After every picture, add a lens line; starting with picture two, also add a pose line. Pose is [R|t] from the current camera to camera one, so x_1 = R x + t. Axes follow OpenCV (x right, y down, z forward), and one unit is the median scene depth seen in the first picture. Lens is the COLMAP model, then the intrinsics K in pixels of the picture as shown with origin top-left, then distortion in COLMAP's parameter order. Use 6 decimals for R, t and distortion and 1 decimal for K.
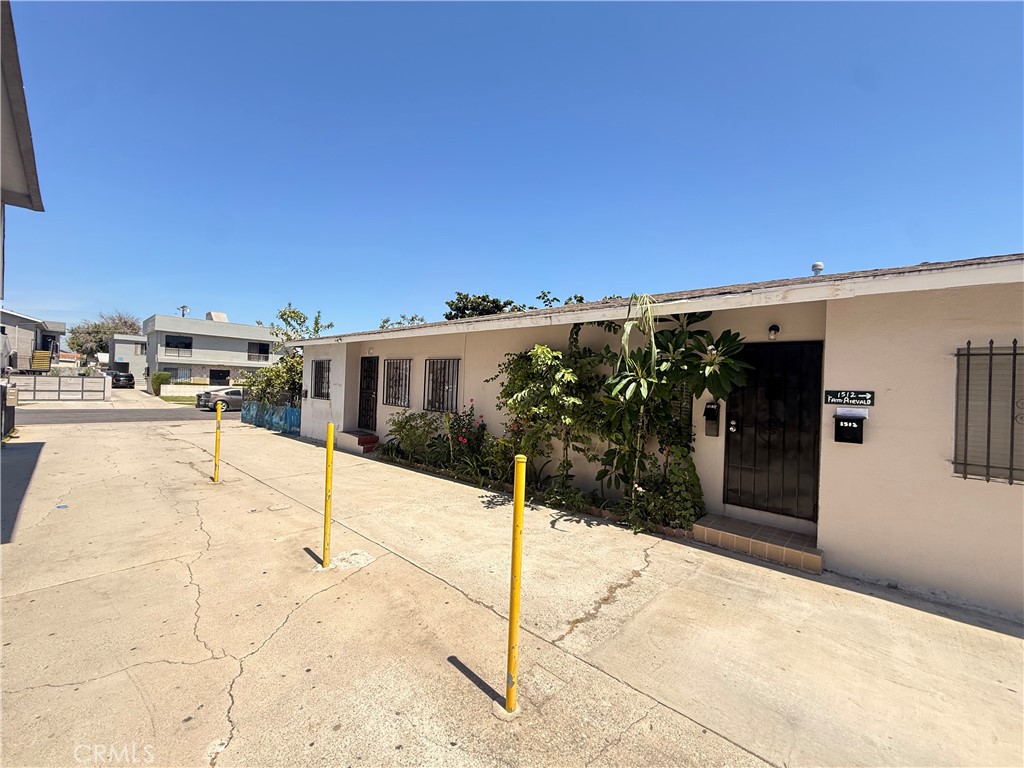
lens RADIAL K [[407.9, 0, 508.5], [0, 407.9, 384.9], [0, 0, 1]] dist [0.000009, 0.000195]
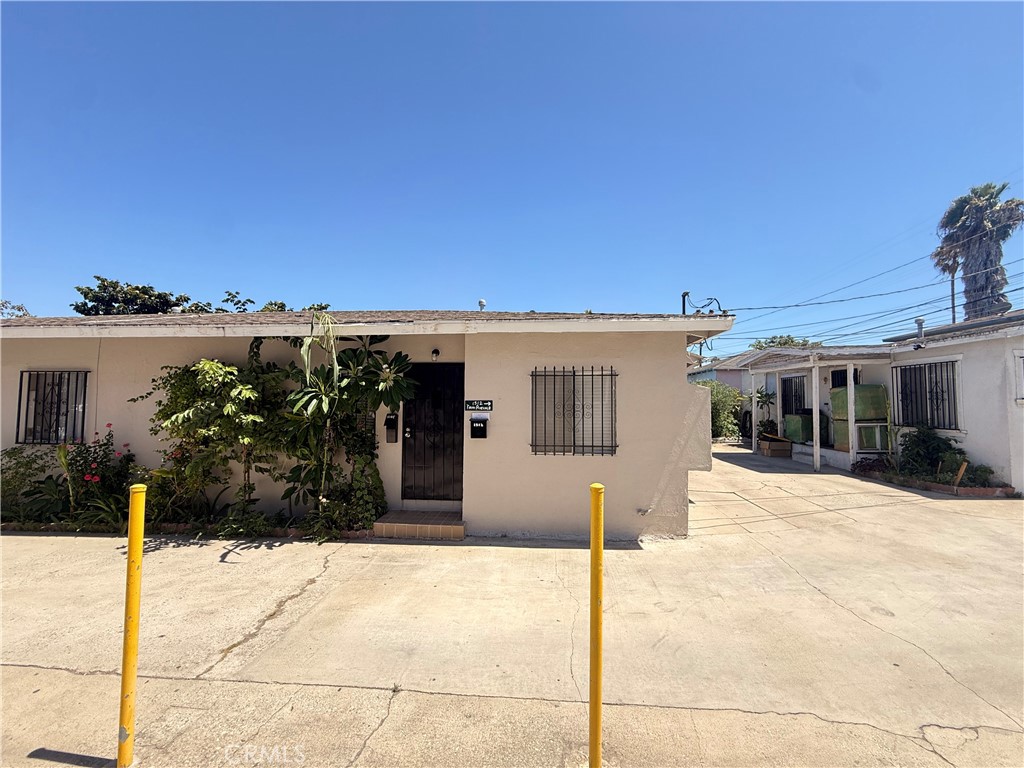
lens RADIAL K [[407.9, 0, 508.5], [0, 407.9, 384.9], [0, 0, 1]] dist [0.000009, 0.000195]
pose [[0.792130, -0.009388, 0.610280, 0.062412], [0.025922, 0.999497, -0.018271, -0.008218], [-0.609801, 0.030293, 0.791975, -0.123692]]
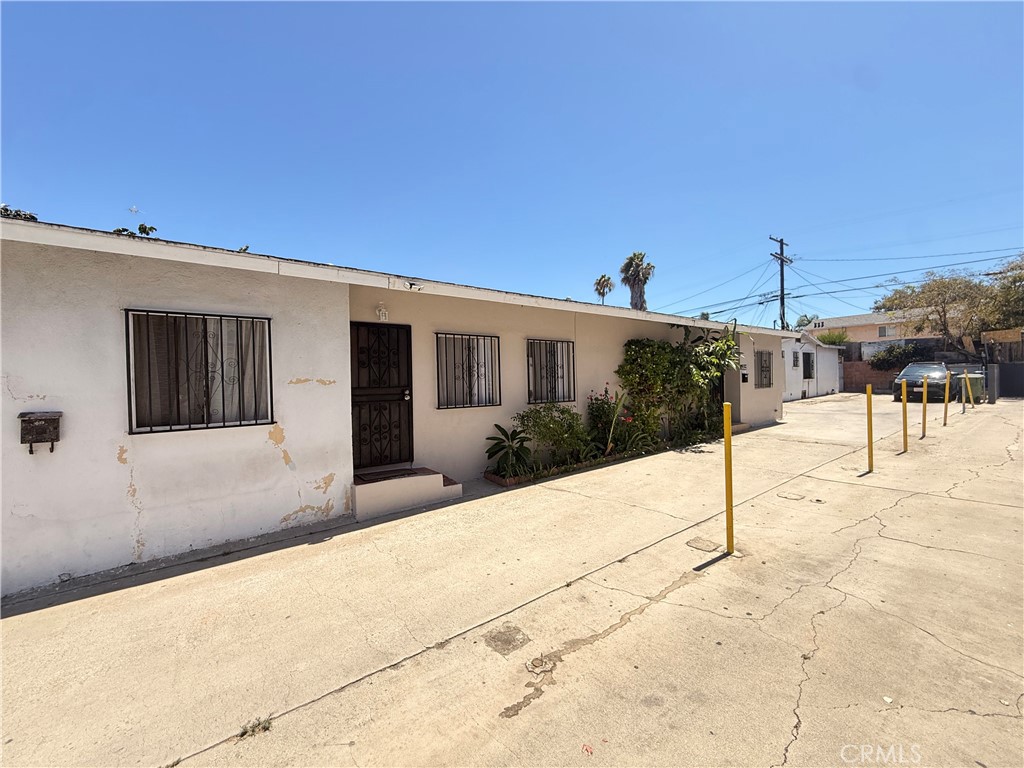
lens RADIAL K [[407.9, 0, 508.5], [0, 407.9, 384.9], [0, 0, 1]] dist [0.000009, 0.000195]
pose [[0.179168, -0.051657, 0.982461, -1.853682], [0.031509, 0.998410, 0.046749, -0.022893], [-0.983314, 0.022581, 0.180510, 1.712913]]
